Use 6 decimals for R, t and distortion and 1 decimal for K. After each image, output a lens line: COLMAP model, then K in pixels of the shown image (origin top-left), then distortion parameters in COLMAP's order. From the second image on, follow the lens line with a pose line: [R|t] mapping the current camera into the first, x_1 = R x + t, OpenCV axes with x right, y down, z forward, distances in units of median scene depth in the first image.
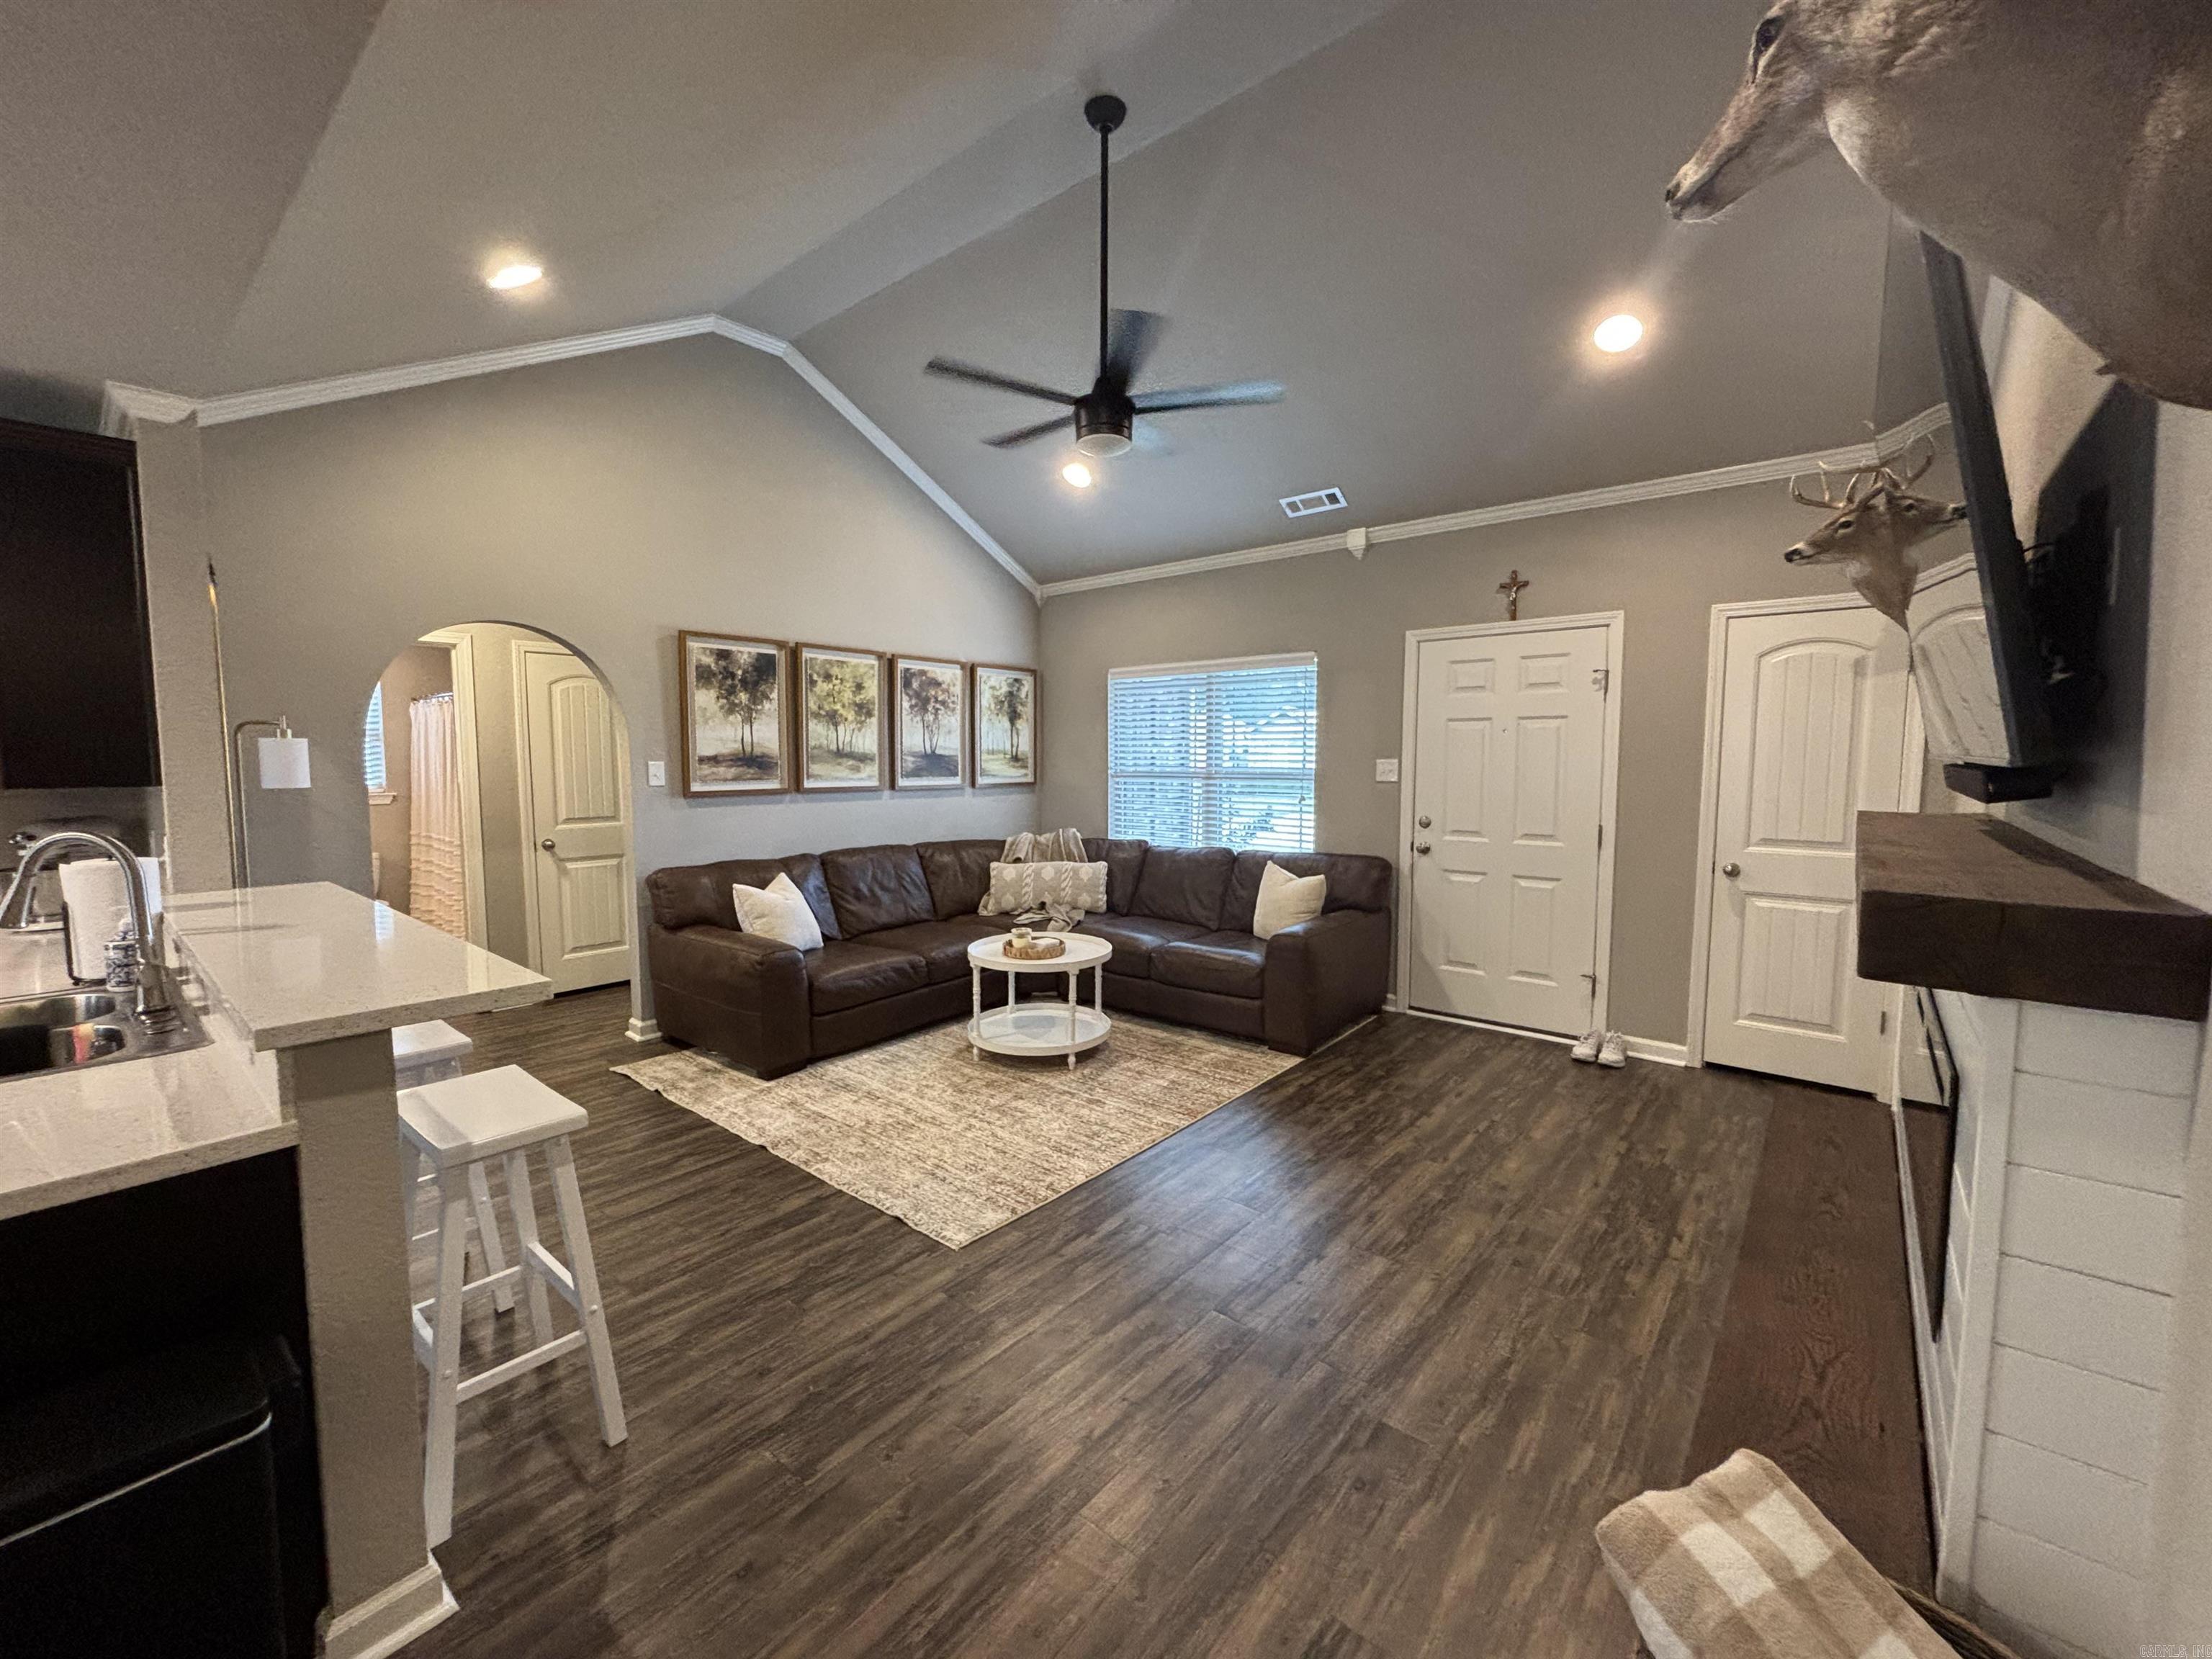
lens RADIAL K [[890.0, 0, 1106.5], [0, 890.0, 819.7], [0, 0, 1]] dist [-0.002280, 0.001790]
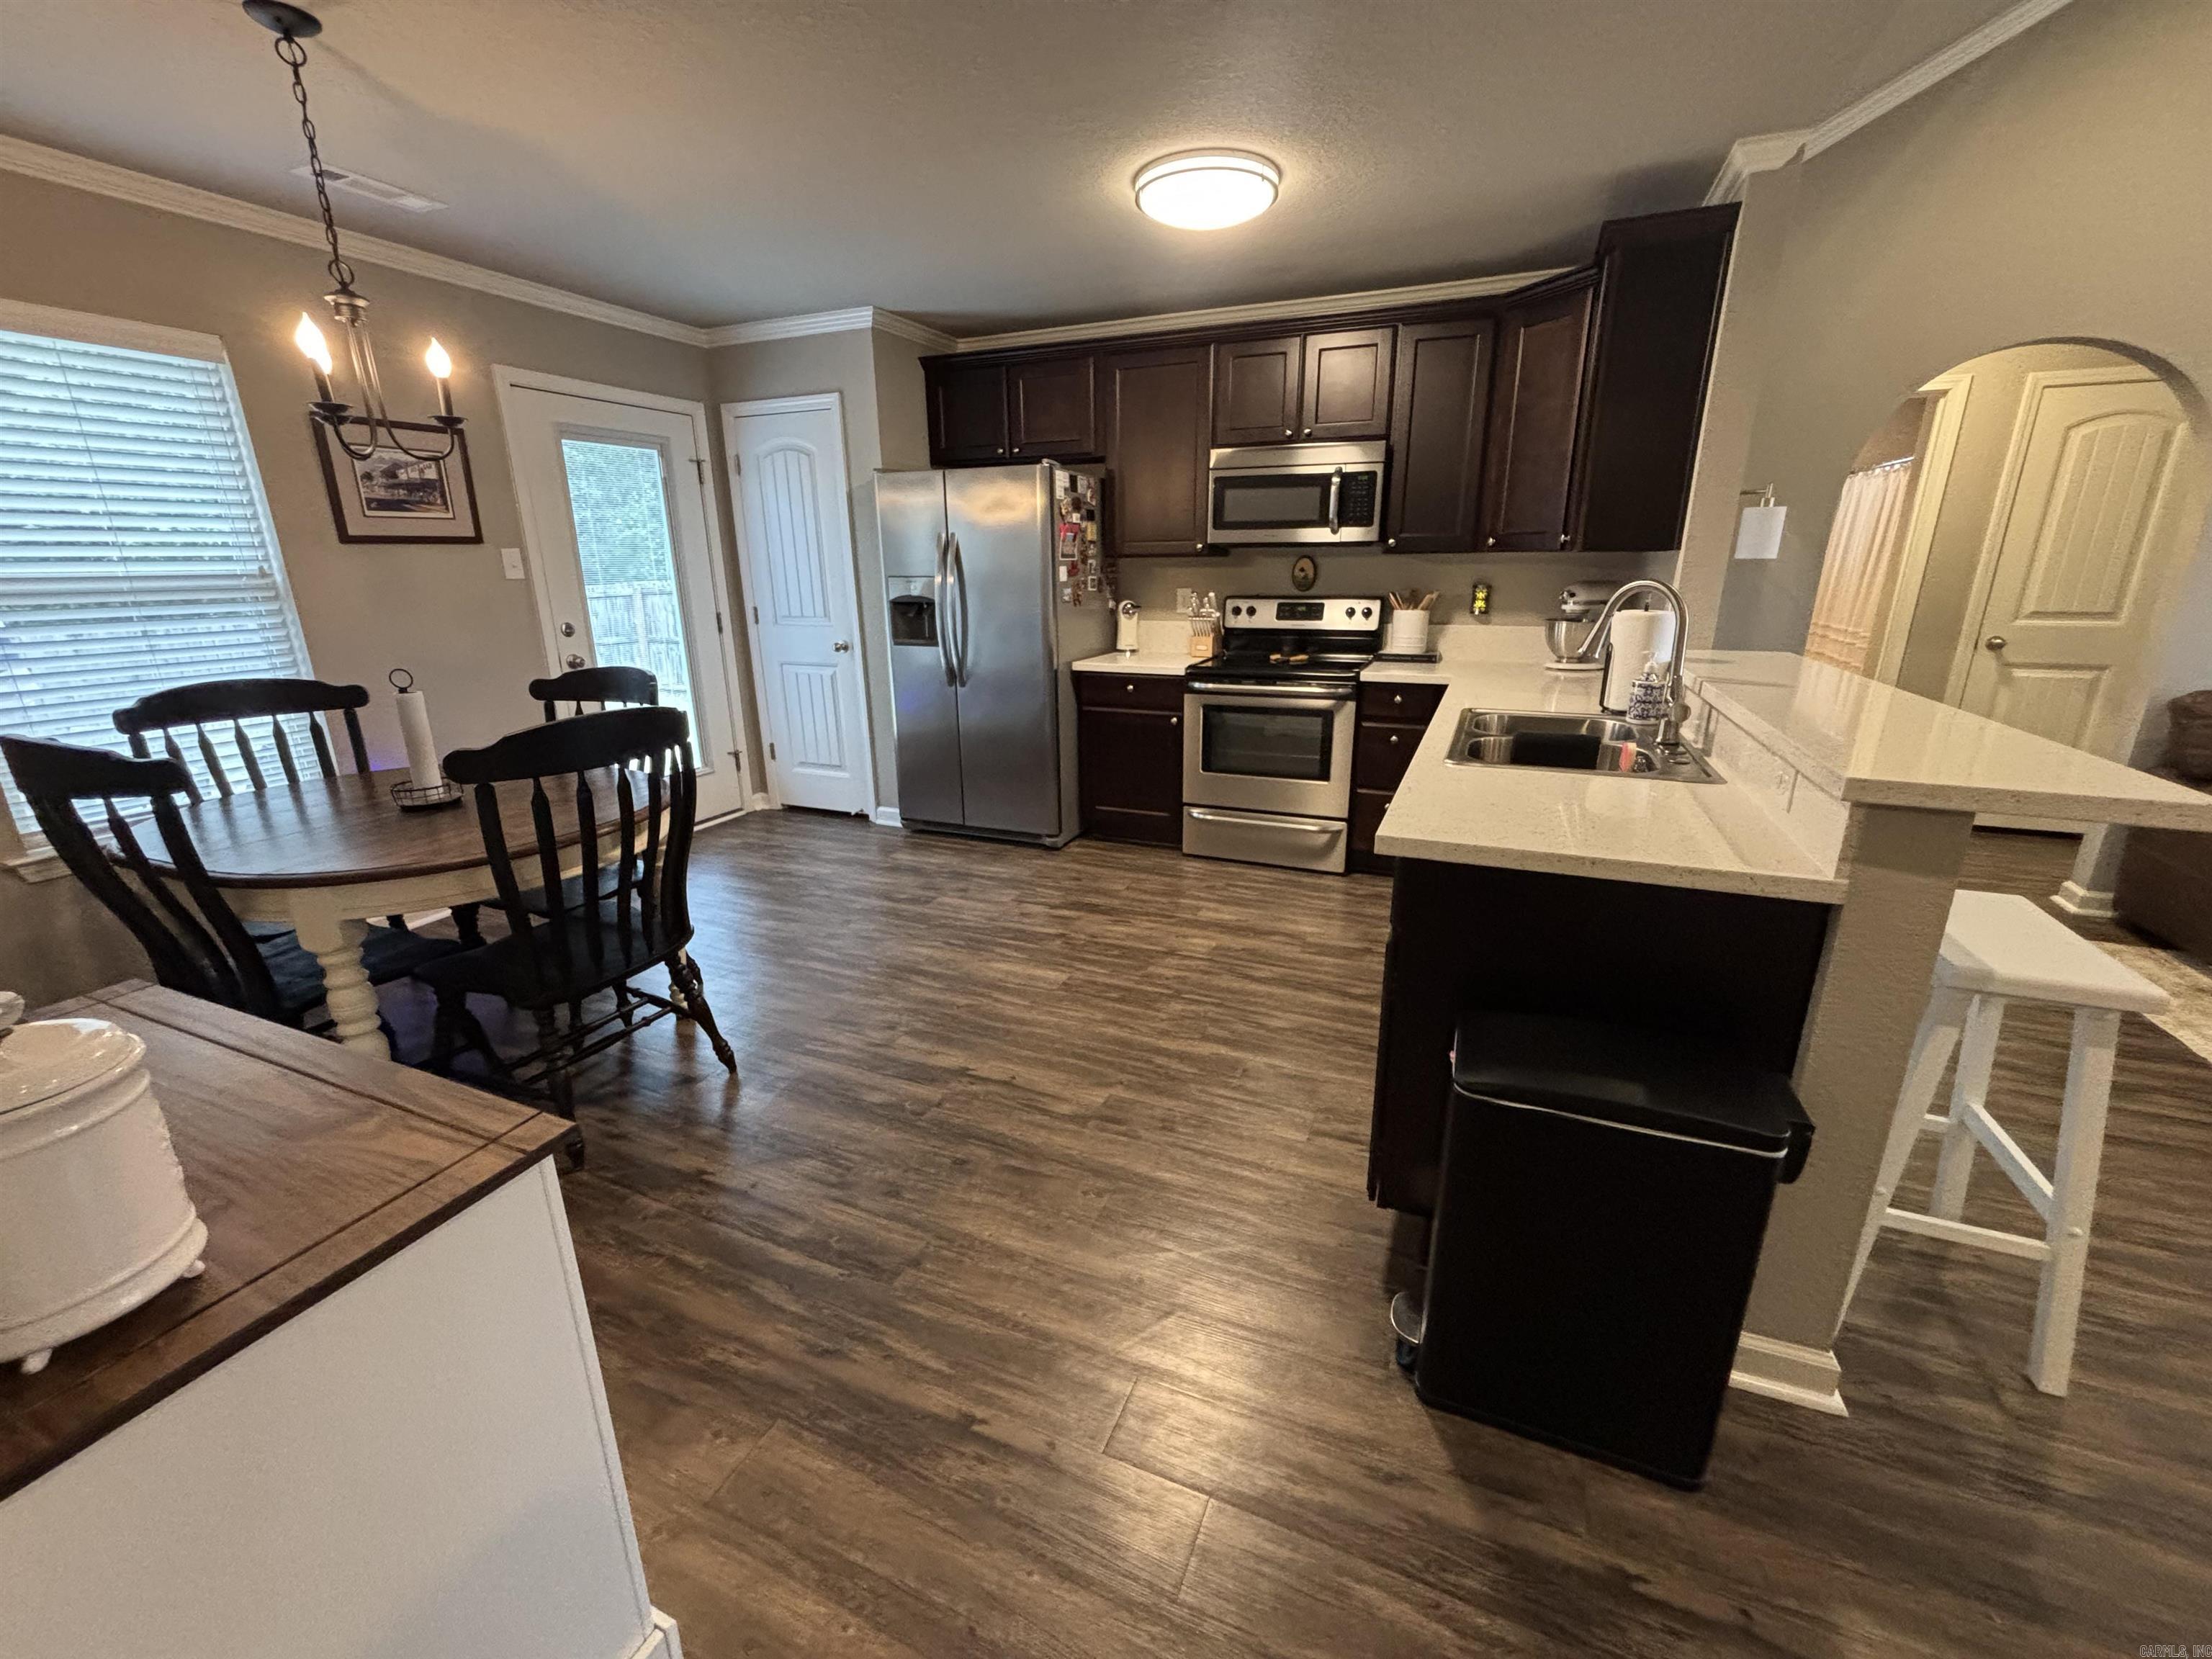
lens RADIAL K [[890.0, 0, 1111.0], [0, 890.0, 815.7], [0, 0, 1]] dist [-0.002280, 0.001790]
pose [[0.288666, 0.265124, -0.919990, -0.161950], [-0.061580, 0.964047, 0.258498, 0.042206], [0.955447, -0.017967, 0.294614, -0.019021]]
